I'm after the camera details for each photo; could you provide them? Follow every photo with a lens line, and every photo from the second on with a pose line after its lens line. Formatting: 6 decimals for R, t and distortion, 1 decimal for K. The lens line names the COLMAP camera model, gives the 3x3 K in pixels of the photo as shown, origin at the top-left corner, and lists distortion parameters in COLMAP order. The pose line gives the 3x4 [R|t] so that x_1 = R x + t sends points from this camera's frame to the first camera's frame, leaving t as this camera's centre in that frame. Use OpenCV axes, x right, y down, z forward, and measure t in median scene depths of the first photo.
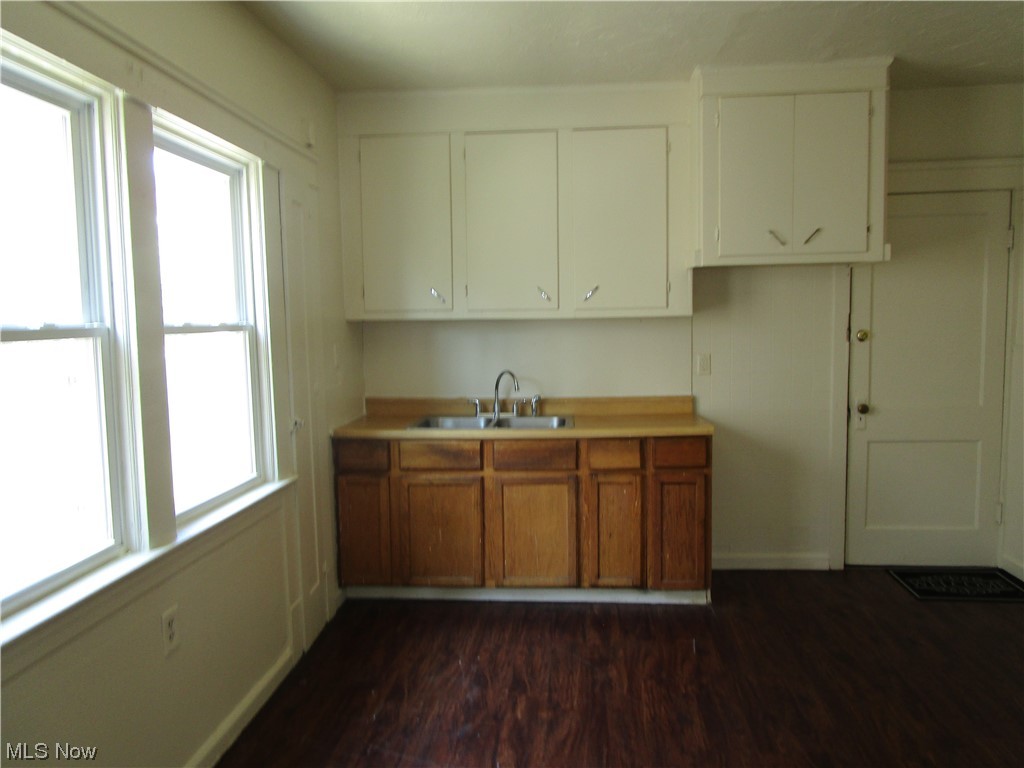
lens RADIAL K [[731.8, 0, 516.7], [0, 731.8, 383.6], [0, 0, 1]] dist [-0.021385, 0.000881]
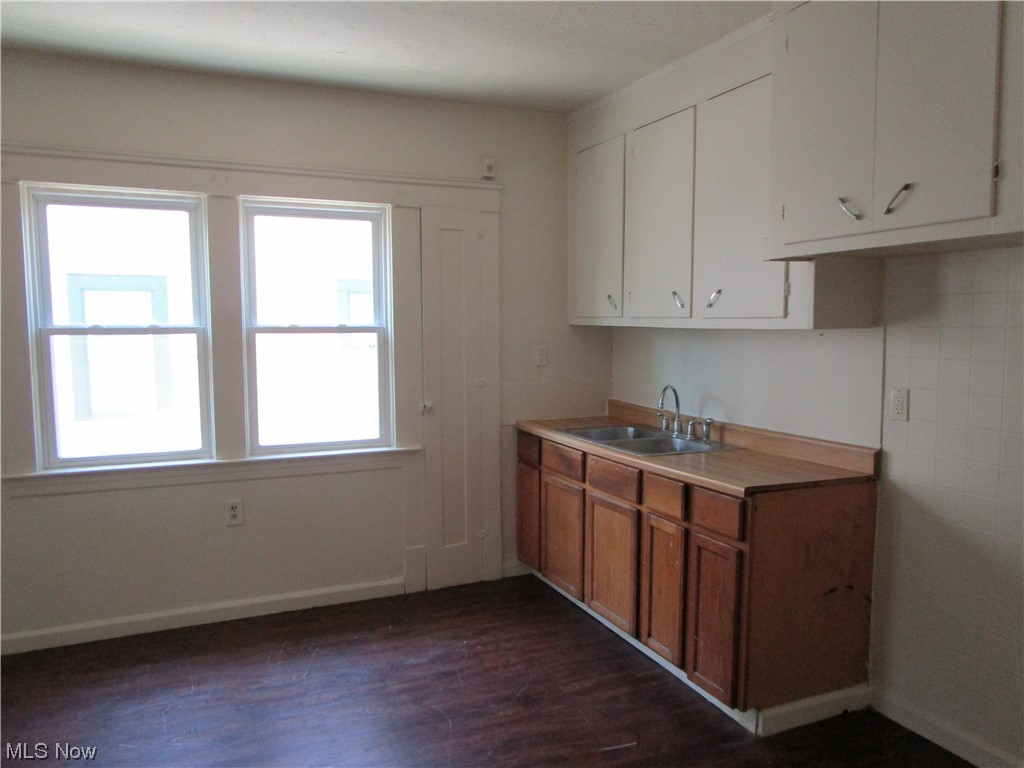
lens RADIAL K [[731.8, 0, 509.8], [0, 731.8, 382.9], [0, 0, 1]] dist [-0.021385, 0.000881]
pose [[0.481291, 0.090402, -0.871887, 0.747513], [-0.086629, 0.994704, 0.055316, -0.058954], [0.872270, 0.048907, 0.486574, 0.438896]]
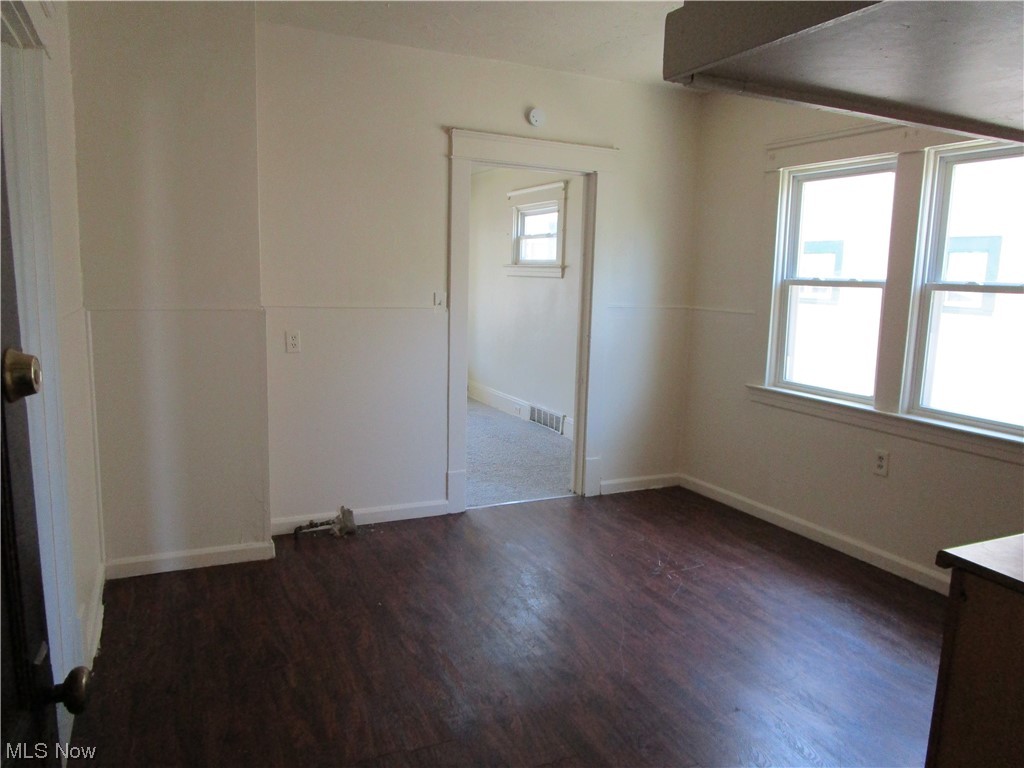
lens RADIAL K [[731.8, 0, 508.2], [0, 731.8, 383.6], [0, 0, 1]] dist [-0.021385, 0.000881]
pose [[-0.863033, 0.076157, -0.499374, 0.672763], [-0.051241, 0.970273, 0.236527, -0.119758], [0.502543, 0.229719, -0.833475, 1.171216]]
